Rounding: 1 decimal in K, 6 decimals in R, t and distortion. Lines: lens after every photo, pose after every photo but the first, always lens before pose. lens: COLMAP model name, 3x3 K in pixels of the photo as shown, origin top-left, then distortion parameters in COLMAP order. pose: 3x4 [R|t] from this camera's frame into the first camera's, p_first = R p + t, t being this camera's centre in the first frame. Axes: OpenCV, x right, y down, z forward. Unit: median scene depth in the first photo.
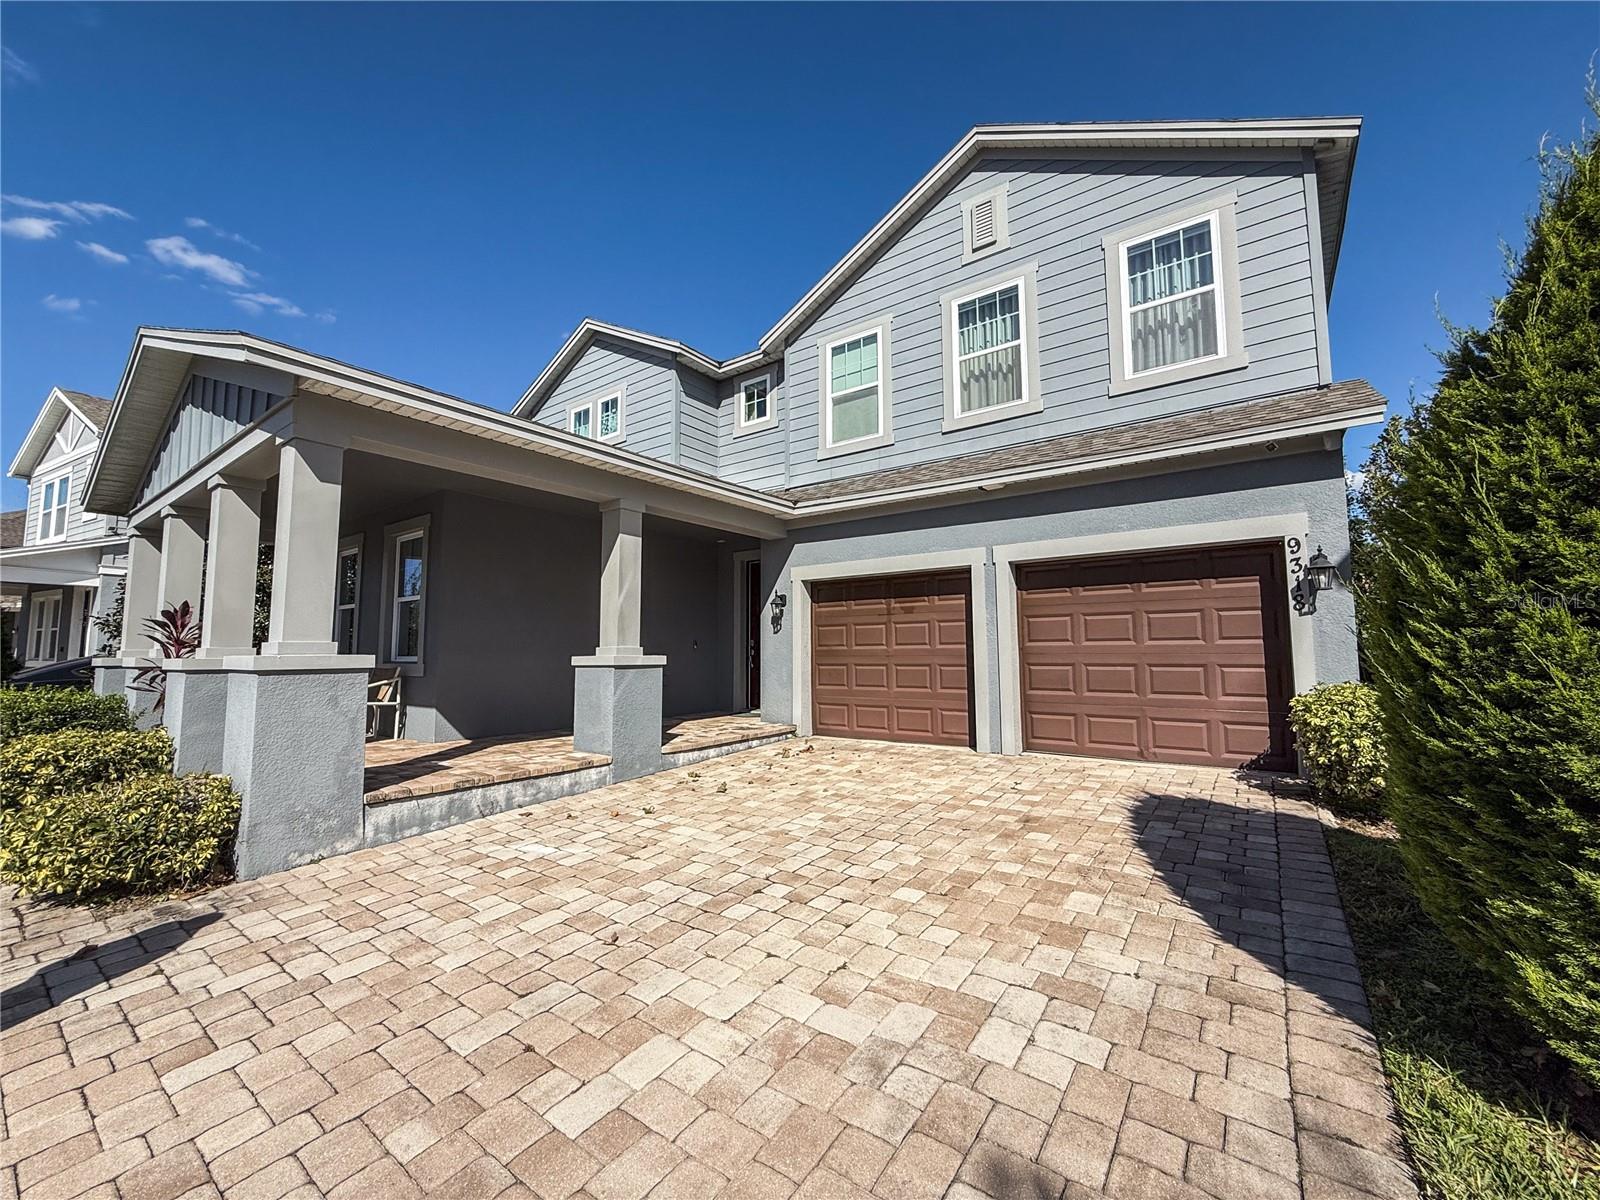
lens RADIAL K [[634.5, 0, 800.6], [0, 634.5, 601.8], [0, 0, 1]] dist [-0.000478, 0.000003]
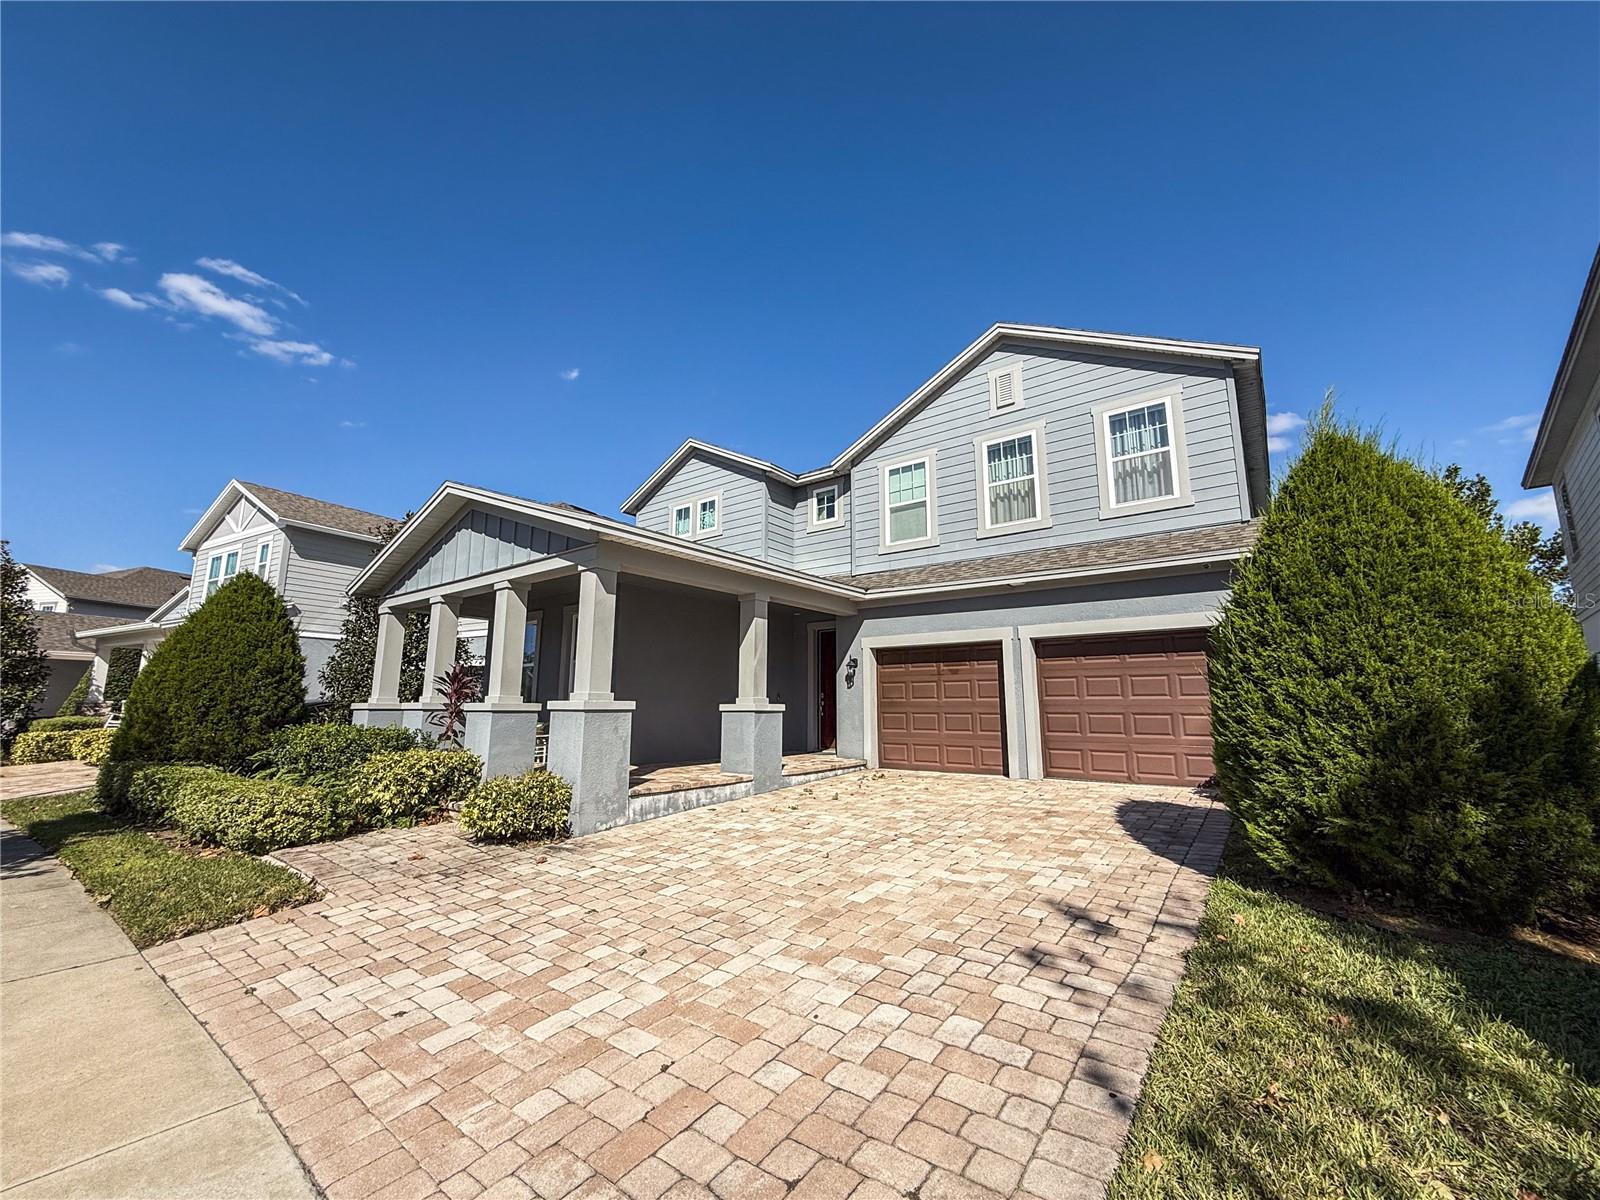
lens RADIAL K [[634.5, 0, 800.6], [0, 634.5, 601.8], [0, 0, 1]] dist [-0.000478, 0.000003]
pose [[0.999829, 0.005319, -0.017685, -0.144175], [-0.006775, 0.996499, -0.083335, -0.022264], [0.017180, 0.083440, 0.996365, -0.382992]]
